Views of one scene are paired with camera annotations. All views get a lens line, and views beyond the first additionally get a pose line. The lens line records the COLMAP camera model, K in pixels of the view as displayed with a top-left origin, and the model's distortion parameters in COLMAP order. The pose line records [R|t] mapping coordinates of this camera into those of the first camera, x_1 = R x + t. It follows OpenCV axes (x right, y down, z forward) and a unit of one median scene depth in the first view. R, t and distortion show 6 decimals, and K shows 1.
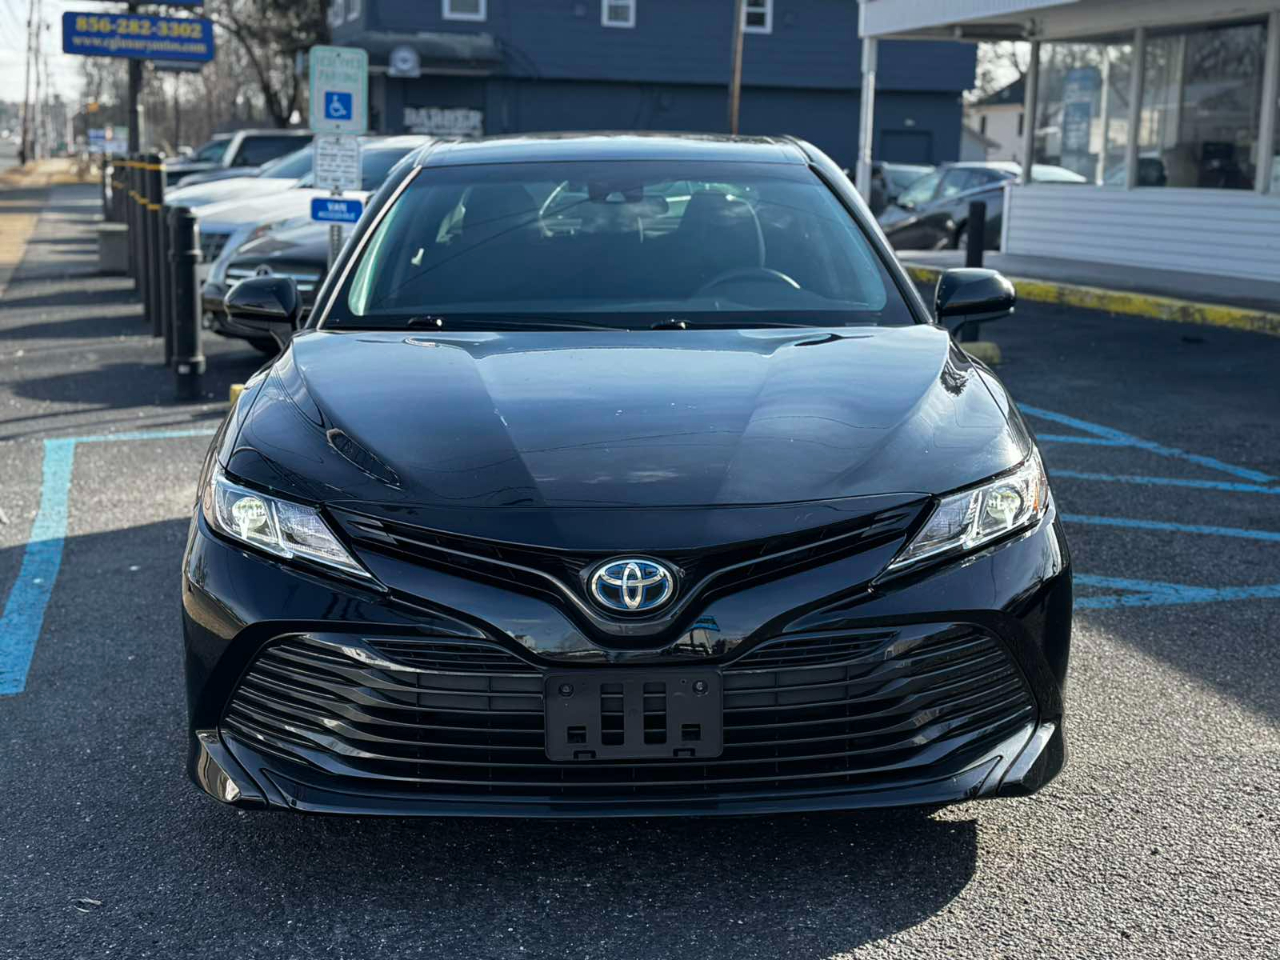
lens RADIAL K [[1787.0, 0, 636.2], [0, 1787.0, 482.1], [0, 0, 1]] dist [0.189854, -0.364774]
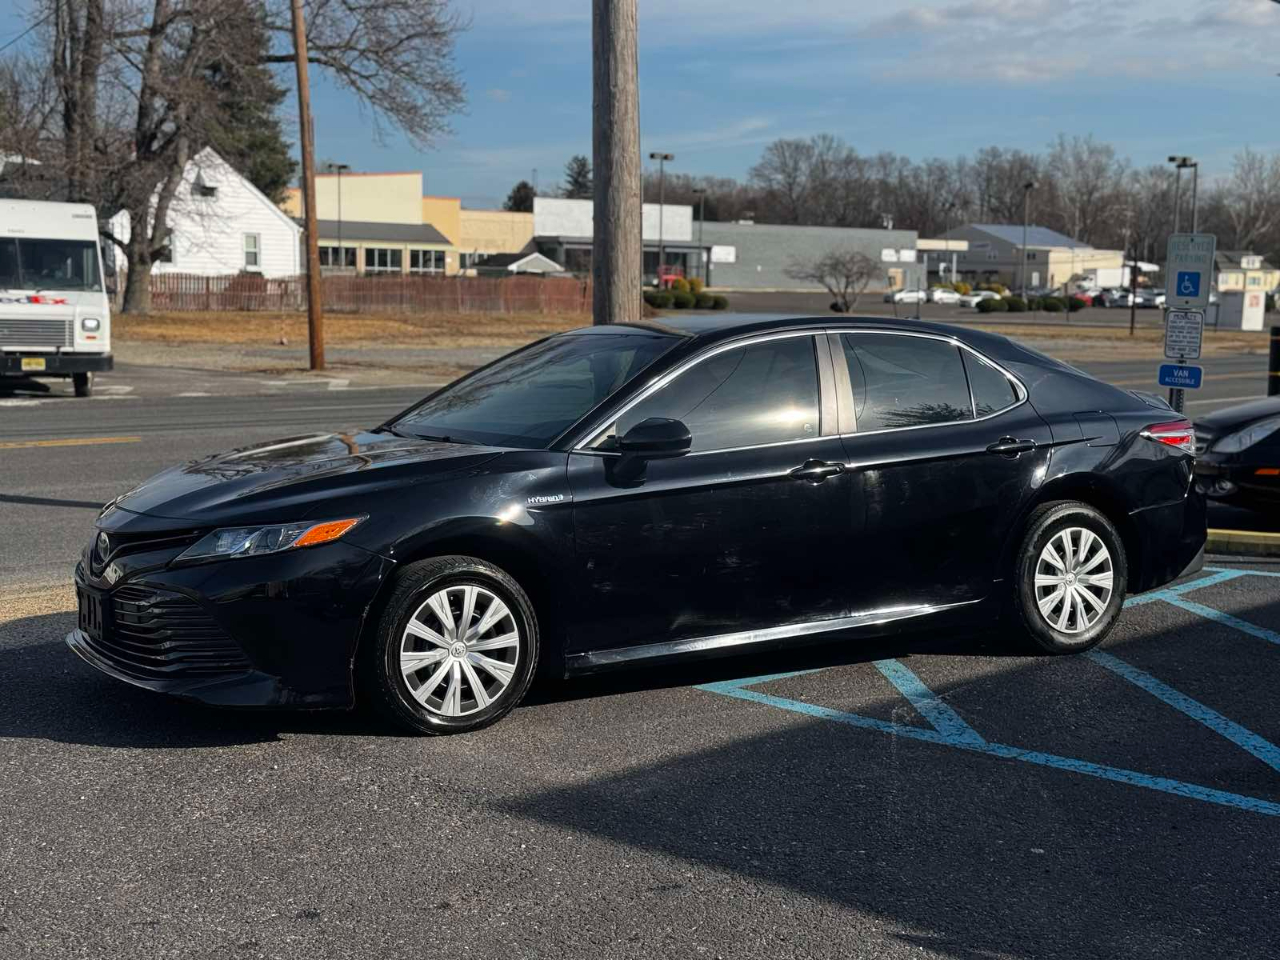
lens RADIAL K [[1787.0, 0, 636.2], [0, 1787.0, 482.1], [0, 0, 1]] dist [0.189854, -0.364774]
pose [[0.498073, 0.080228, -0.863416, 0.644842], [-0.157927, 0.987451, 0.000651, -0.034002], [0.852633, 0.136033, 0.504492, 0.158589]]
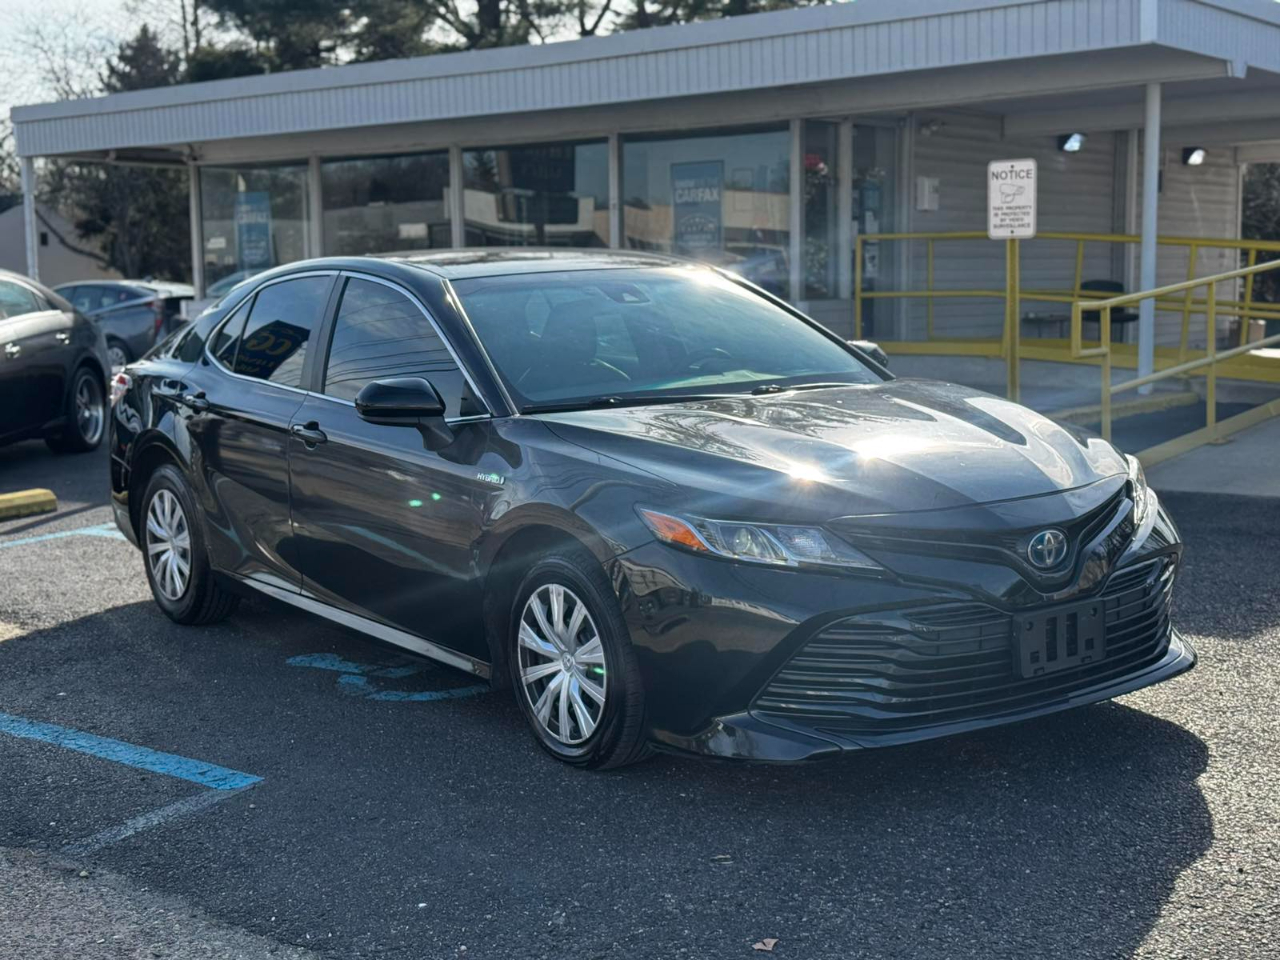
lens RADIAL K [[1787.0, 0, 636.2], [0, 1787.0, 482.1], [0, 0, 1]] dist [0.189854, -0.364774]
pose [[0.817465, -0.089703, 0.568950, -0.353438], [0.126479, 0.991645, -0.025379, 0.000016], [-0.561919, 0.092707, 0.821981, -0.002322]]
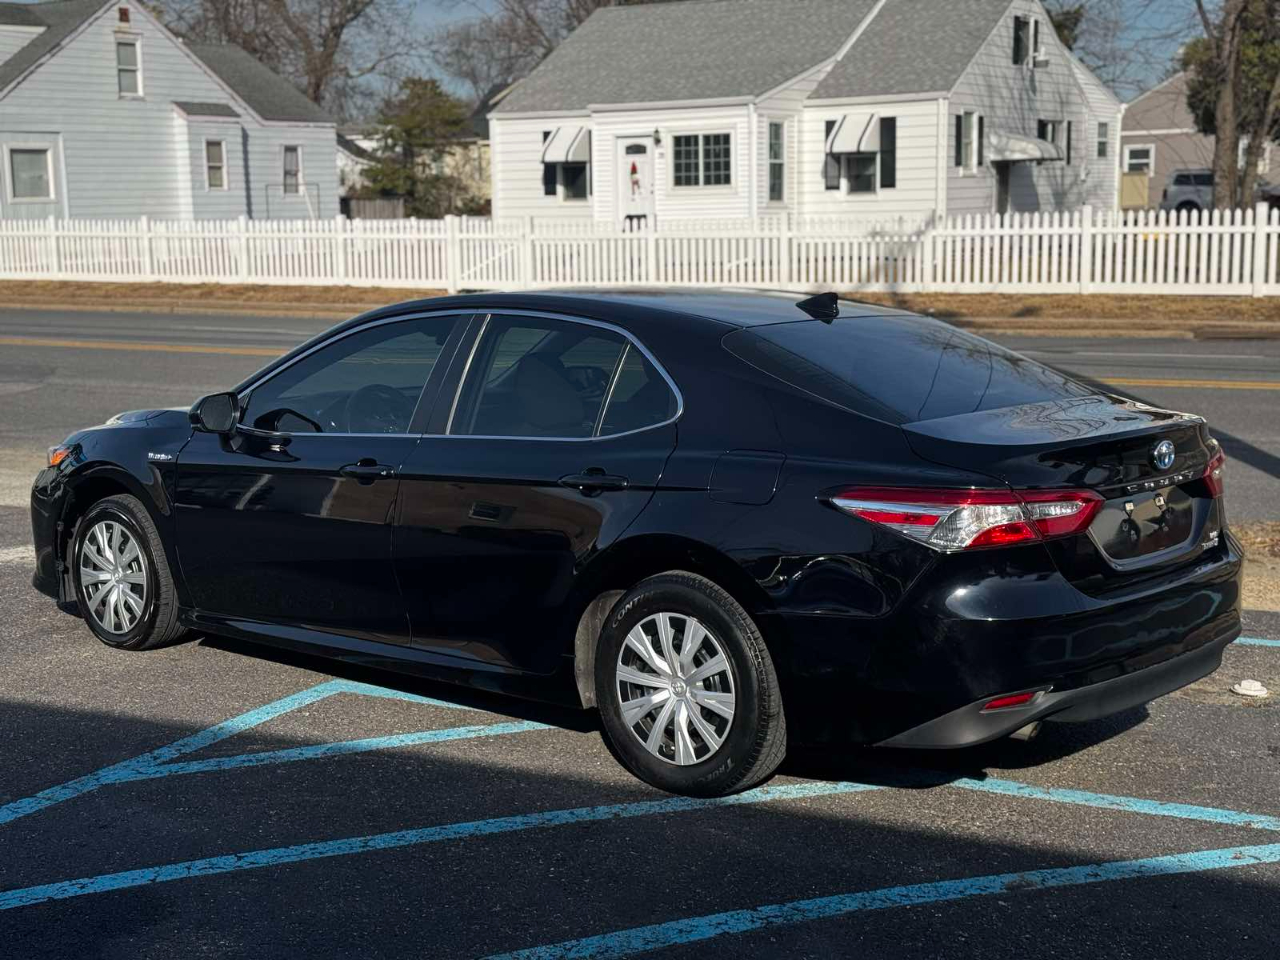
lens RADIAL K [[1787.0, 0, 636.2], [0, 1787.0, 482.1], [0, 0, 1]] dist [0.189854, -0.364774]
pose [[-0.676939, 0.106625, -0.728276, 0.462368], [-0.128860, 0.957002, 0.259889, -0.213154], [0.724672, 0.269774, -0.634092, 1.013206]]
